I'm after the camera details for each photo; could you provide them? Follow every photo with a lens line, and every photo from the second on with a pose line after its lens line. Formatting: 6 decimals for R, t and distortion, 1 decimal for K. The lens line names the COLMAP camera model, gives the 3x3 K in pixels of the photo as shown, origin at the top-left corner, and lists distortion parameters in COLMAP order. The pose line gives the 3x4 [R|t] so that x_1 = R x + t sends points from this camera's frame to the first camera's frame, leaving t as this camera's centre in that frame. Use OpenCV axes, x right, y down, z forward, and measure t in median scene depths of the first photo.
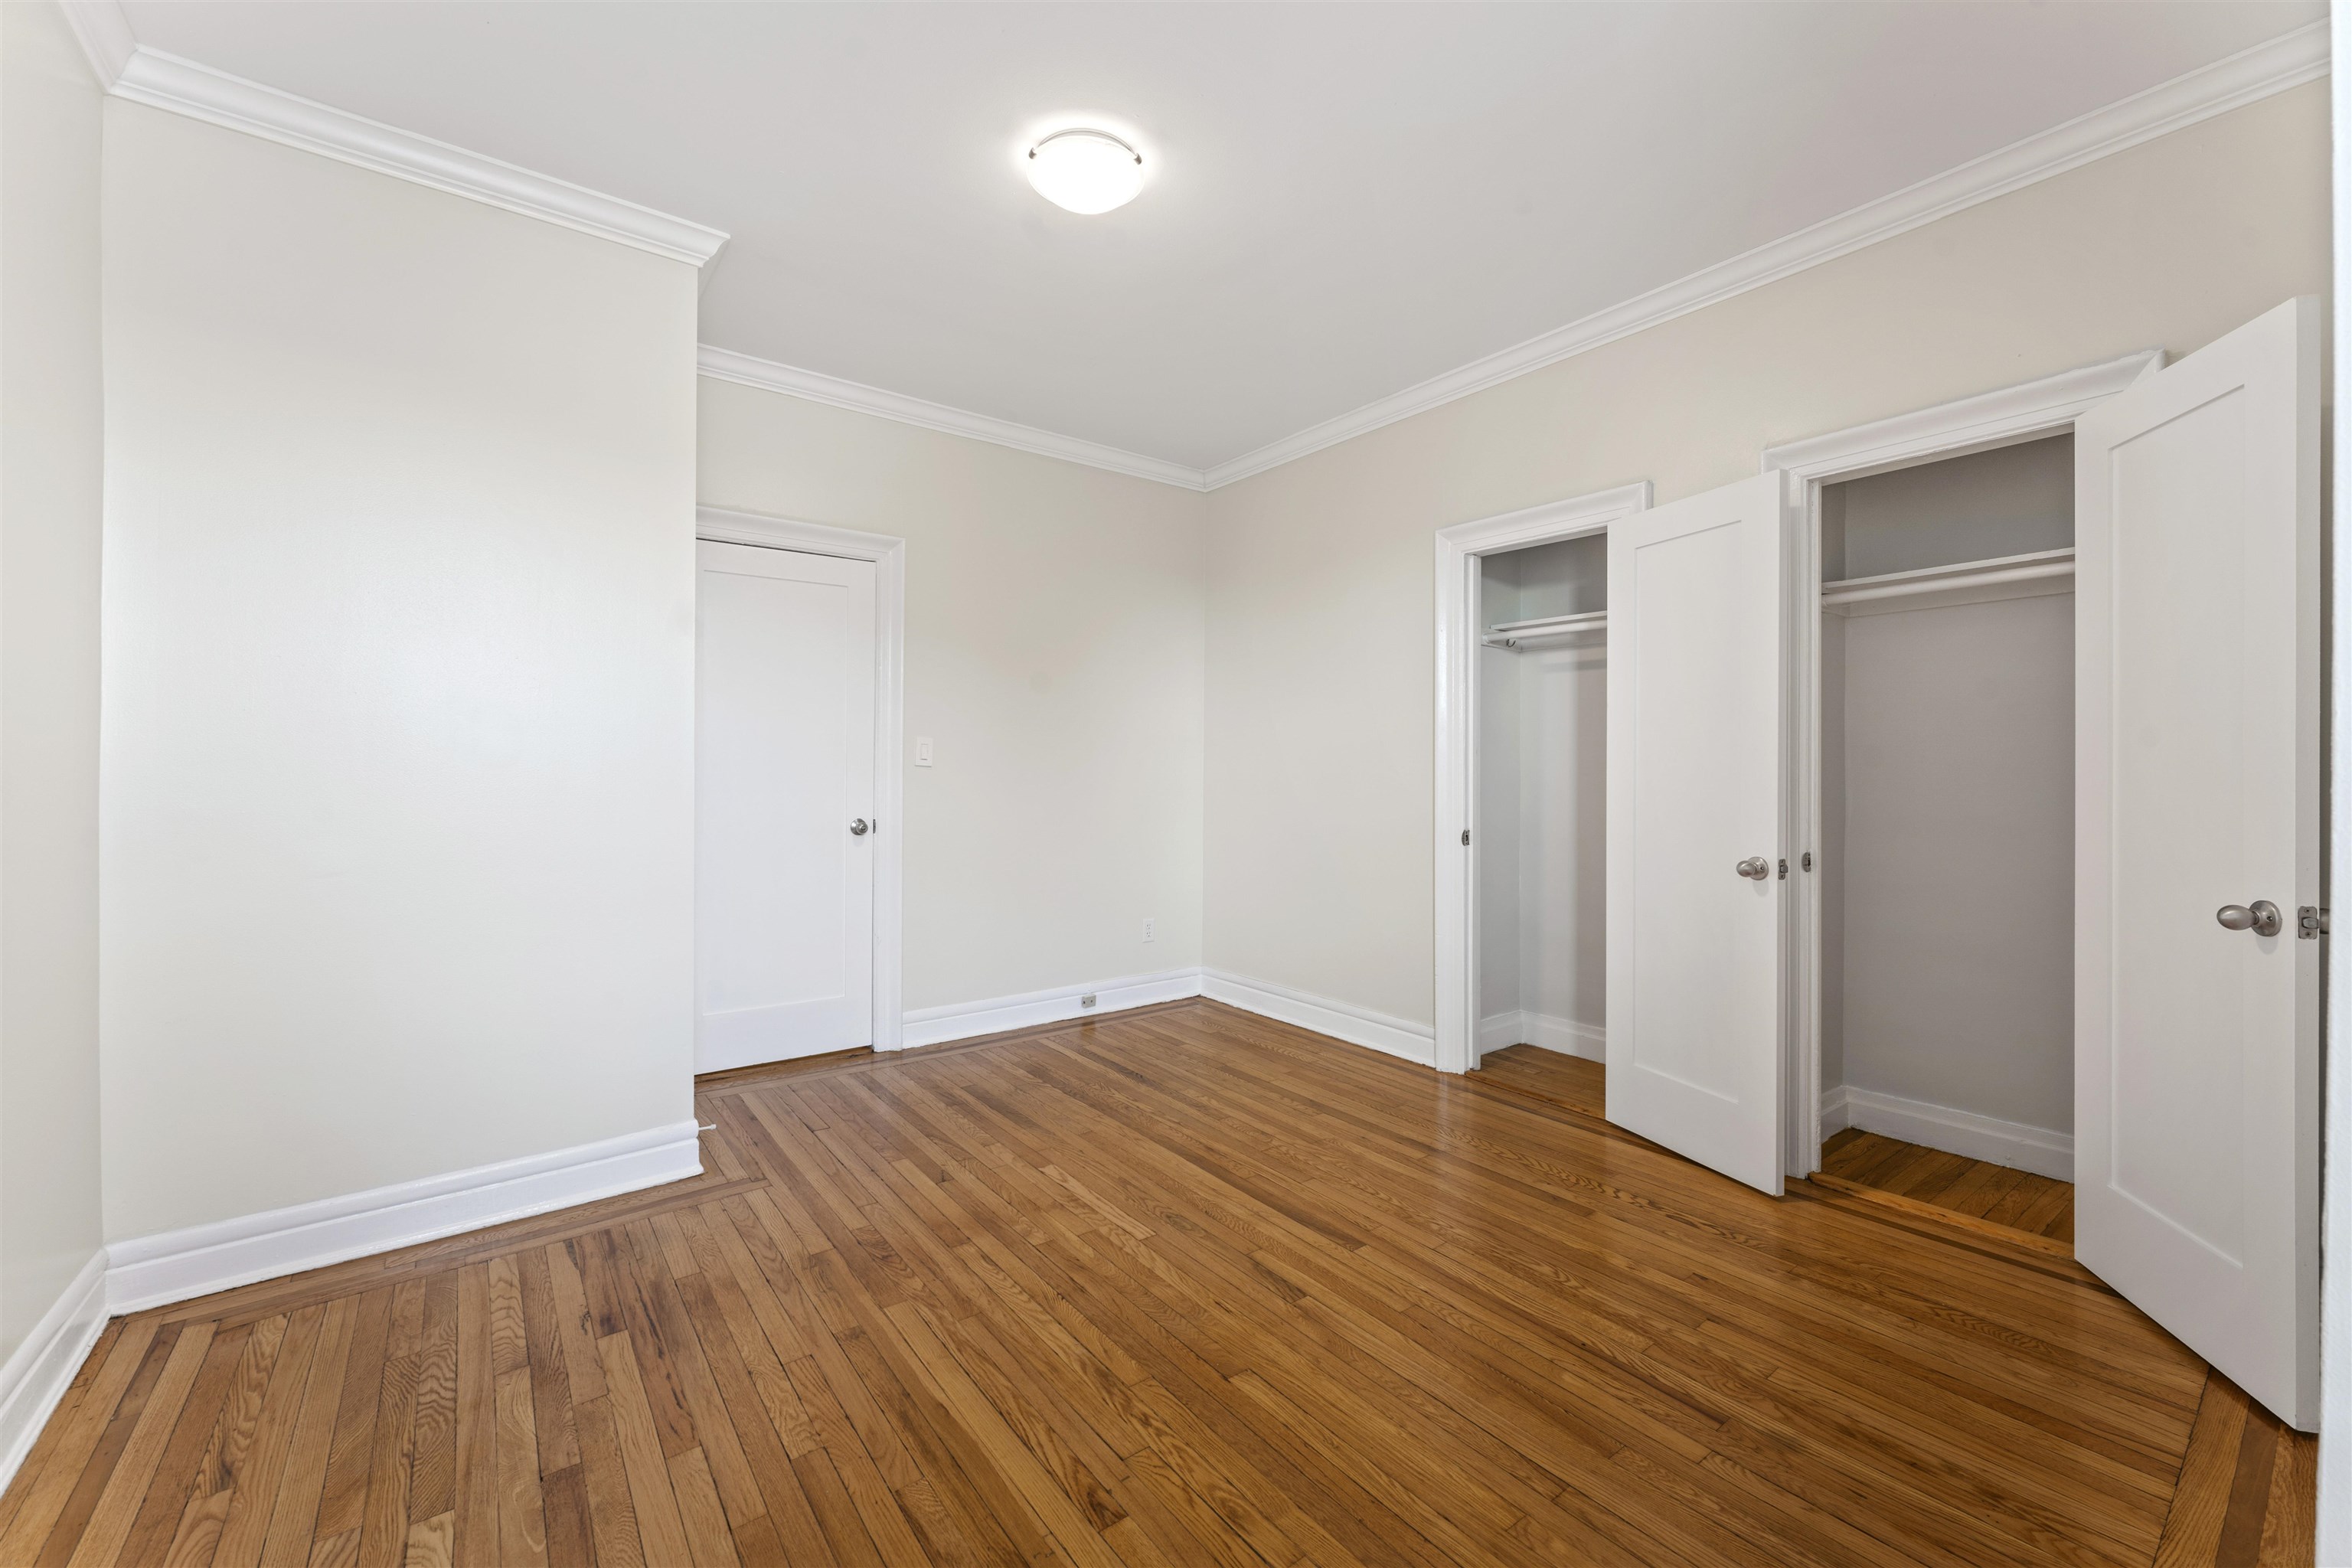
lens RADIAL K [[934.9, 0, 1167.5], [0, 934.9, 765.3], [0, 0, 1]] dist [0.000401, 0.000499]
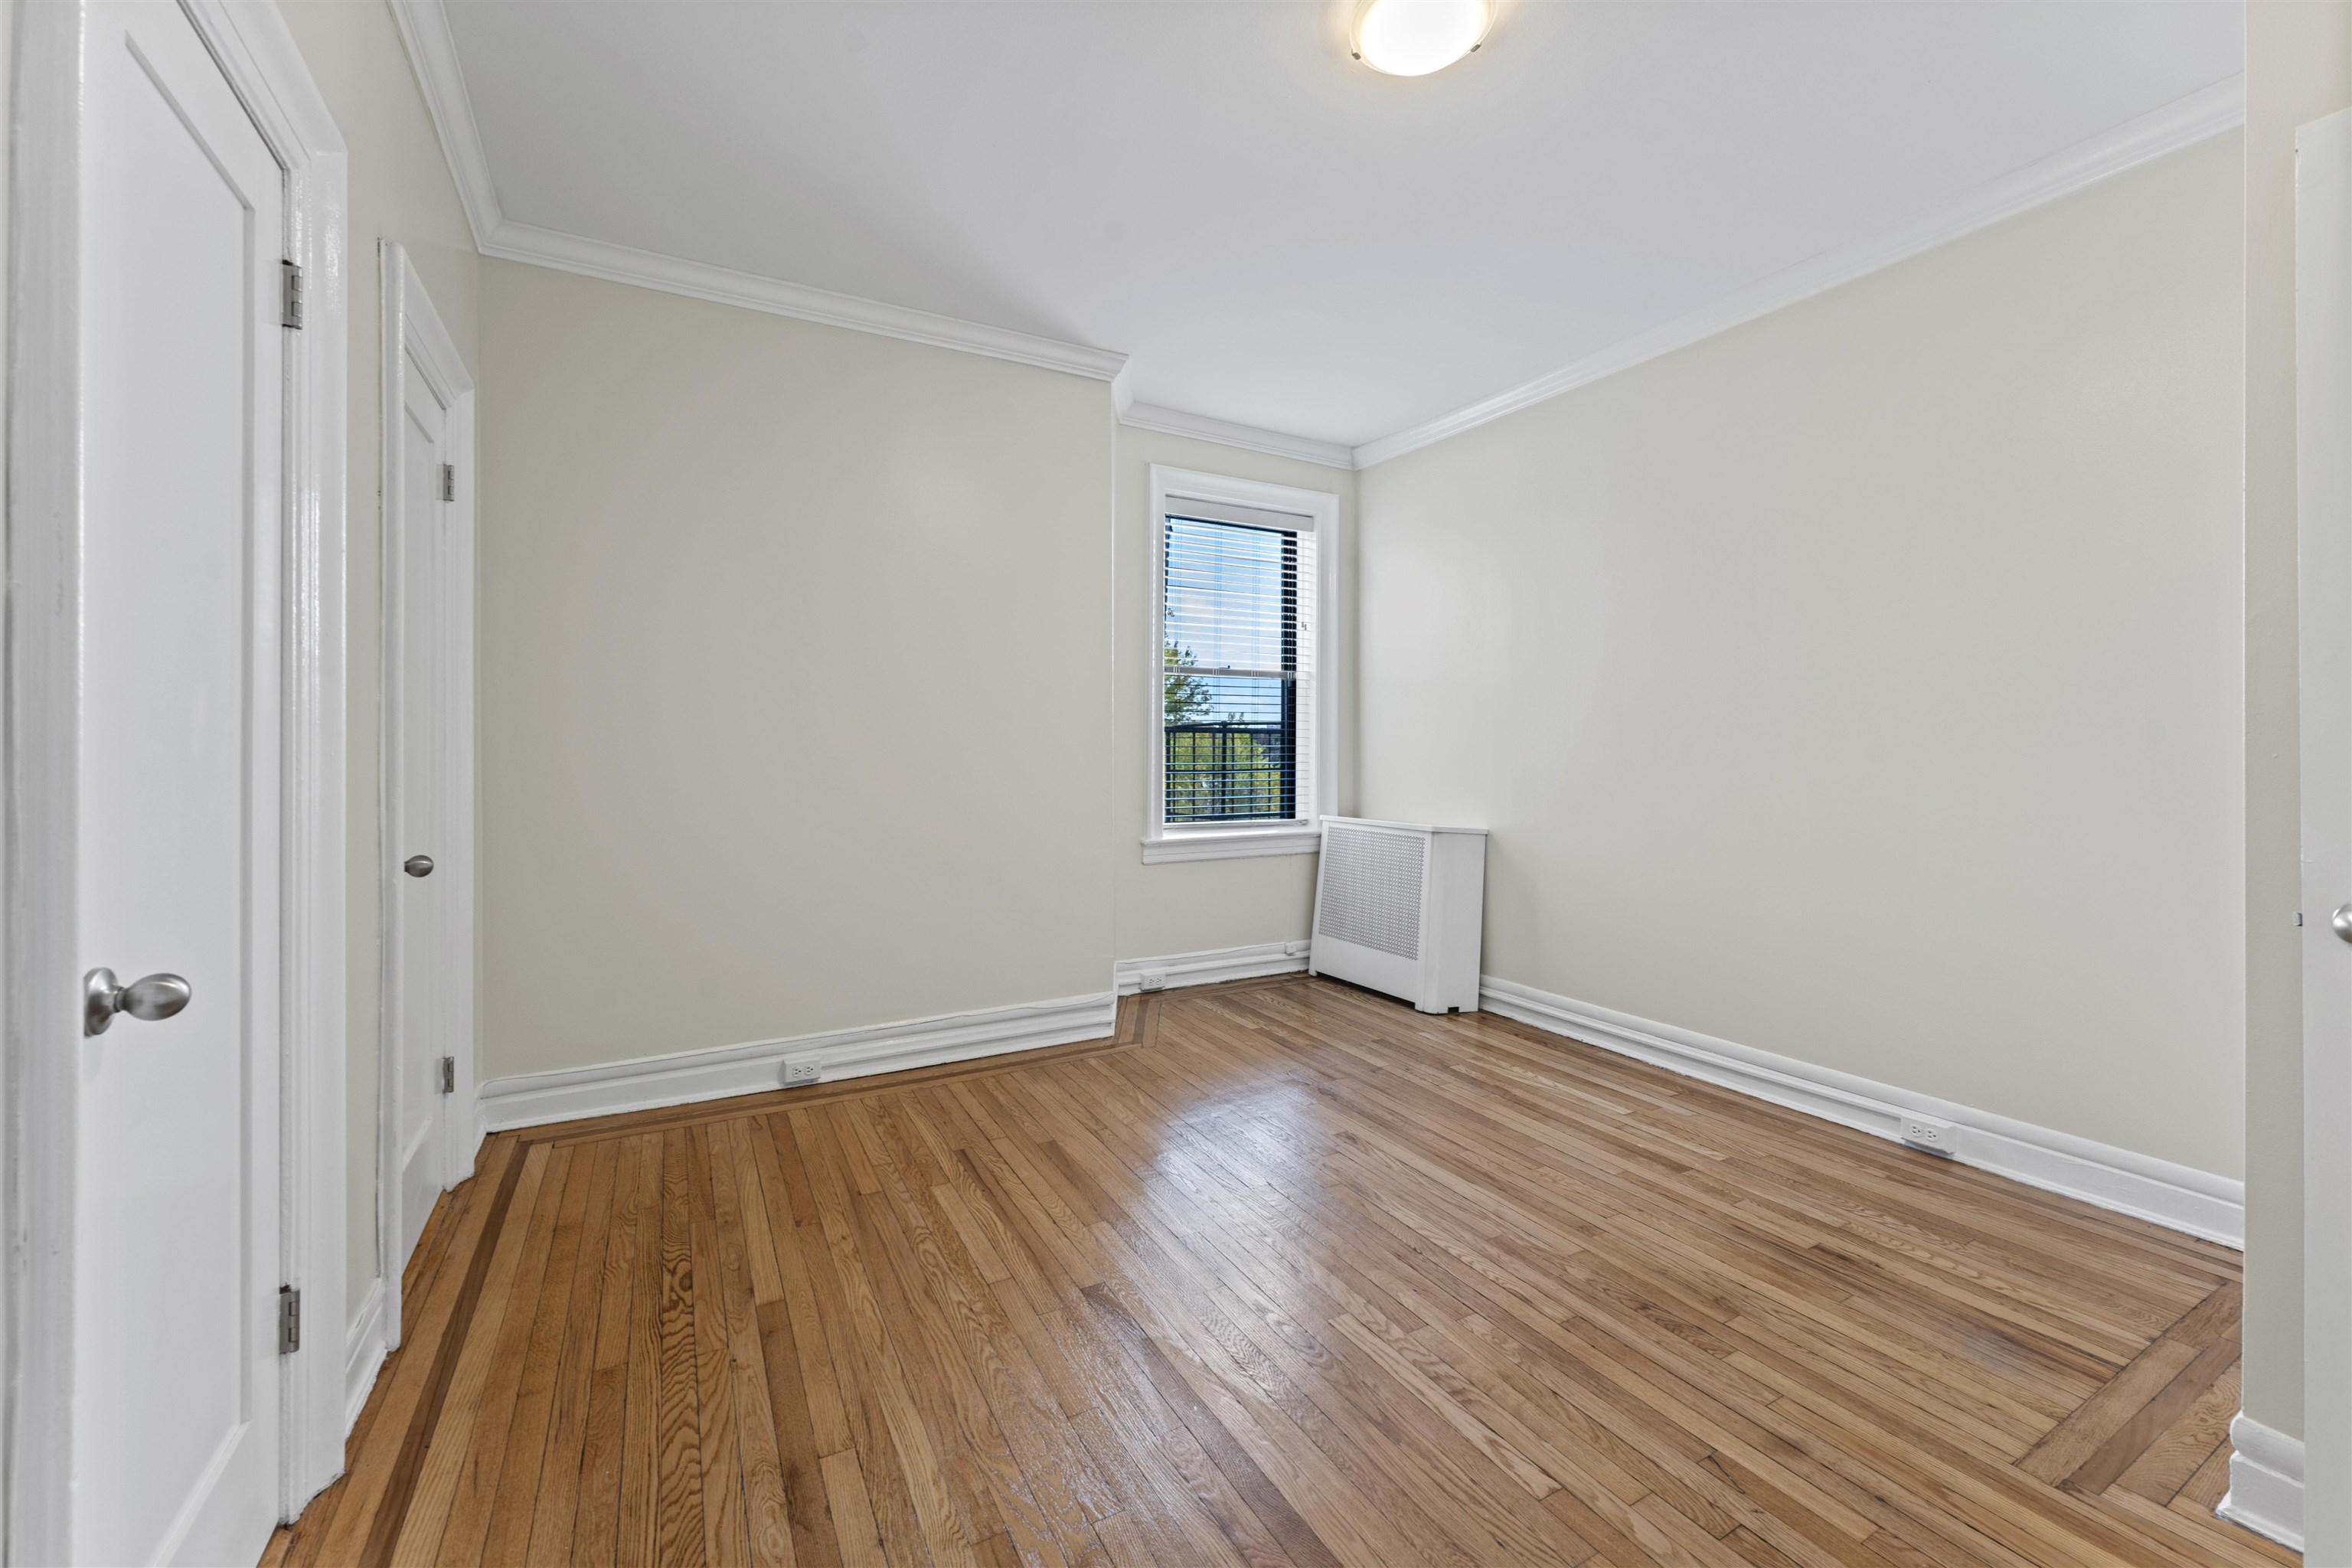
lens RADIAL K [[936.3, 0, 1177.3], [0, 936.3, 787.7], [0, 0, 1]] dist [0.000028, 0.000279]
pose [[-0.989999, -0.009048, 0.140785, 0.008008], [-0.004064, 0.999356, 0.035645, 0.021056], [-0.141017, 0.034717, -0.989398, 2.065853]]
